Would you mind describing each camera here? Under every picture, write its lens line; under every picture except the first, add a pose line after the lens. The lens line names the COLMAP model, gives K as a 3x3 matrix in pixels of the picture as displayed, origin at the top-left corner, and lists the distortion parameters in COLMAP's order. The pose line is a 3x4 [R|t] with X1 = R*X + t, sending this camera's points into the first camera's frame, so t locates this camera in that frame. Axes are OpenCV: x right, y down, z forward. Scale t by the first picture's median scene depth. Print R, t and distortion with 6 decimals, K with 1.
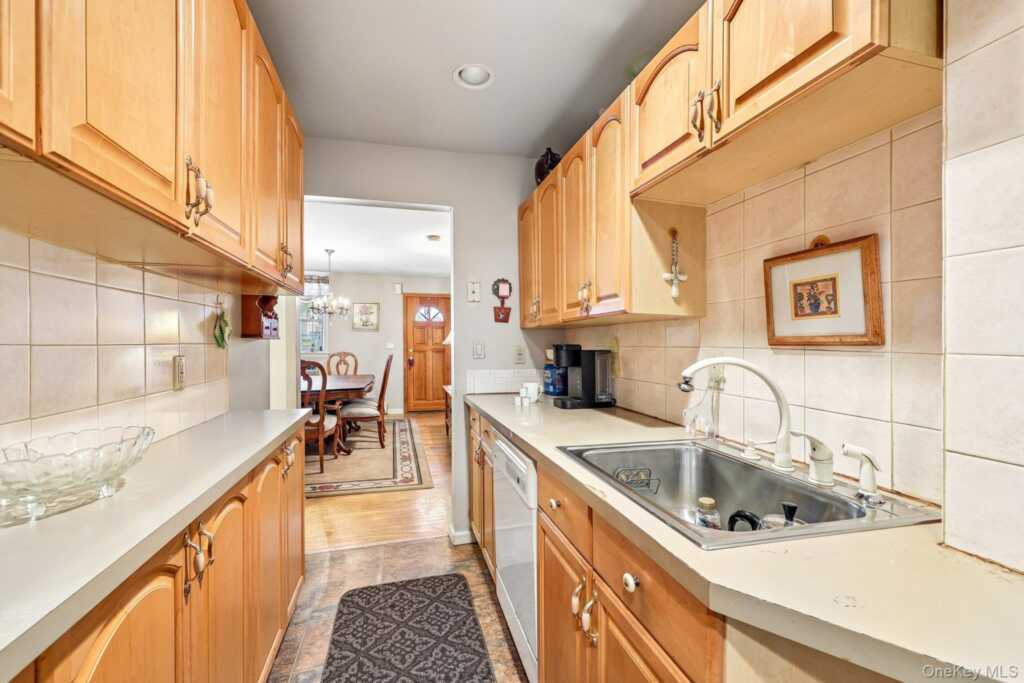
lens RADIAL K [[429.4, 0, 515.2], [0, 429.4, 346.3], [0, 0, 1]] dist [-0.001909, 0.000765]
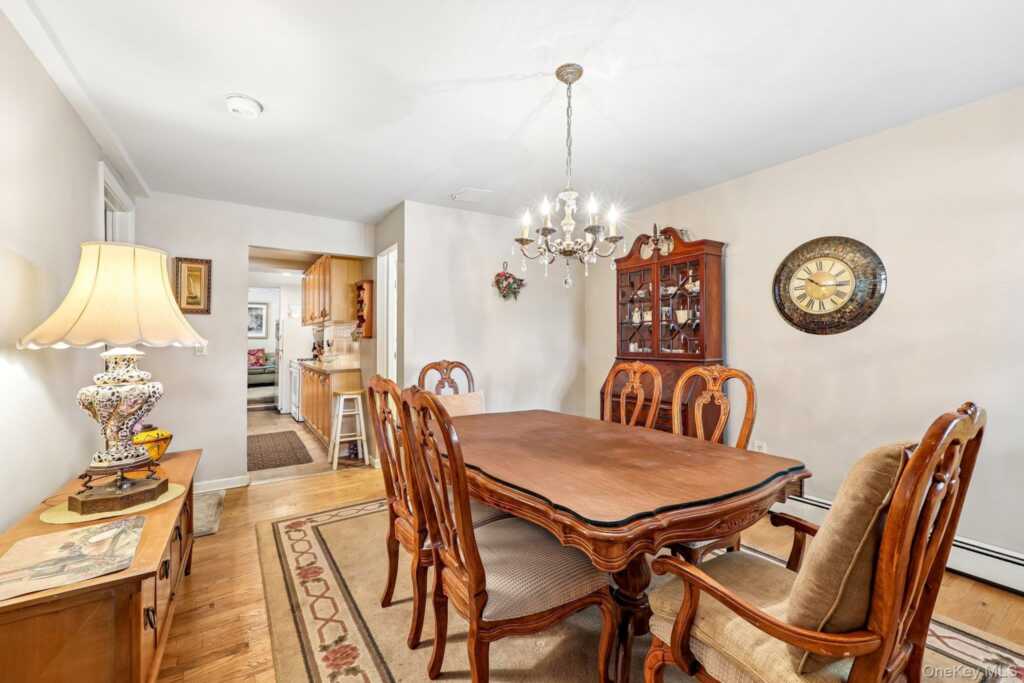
lens RADIAL K [[429.4, 0, 514.8], [0, 429.4, 338.9], [0, 0, 1]] dist [-0.001909, 0.000765]
pose [[-0.953342, 0.004563, -0.301857, -0.164811], [0.004030, 0.999989, 0.002390, -0.006587], [0.301865, 0.001062, -0.953350, 0.767485]]
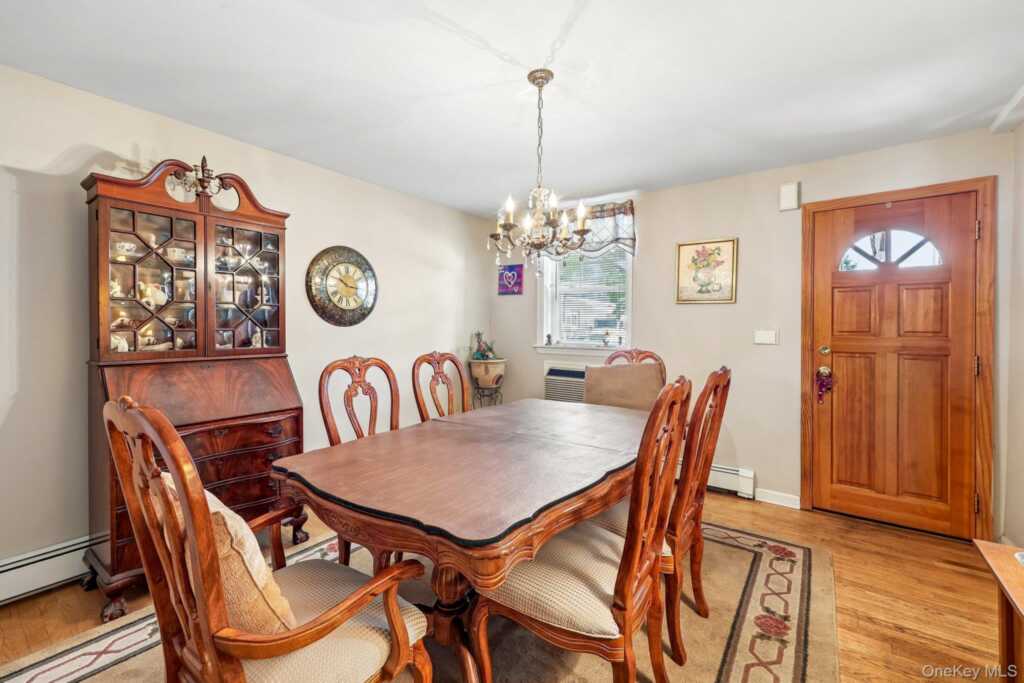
lens RADIAL K [[429.4, 0, 518.2], [0, 429.4, 336.1], [0, 0, 1]] dist [-0.001909, 0.000765]
pose [[0.618521, 0.010135, -0.785703, -0.112217], [-0.005050, 0.999947, 0.008923, -0.004798], [0.785752, -0.001552, 0.618539, 0.553545]]
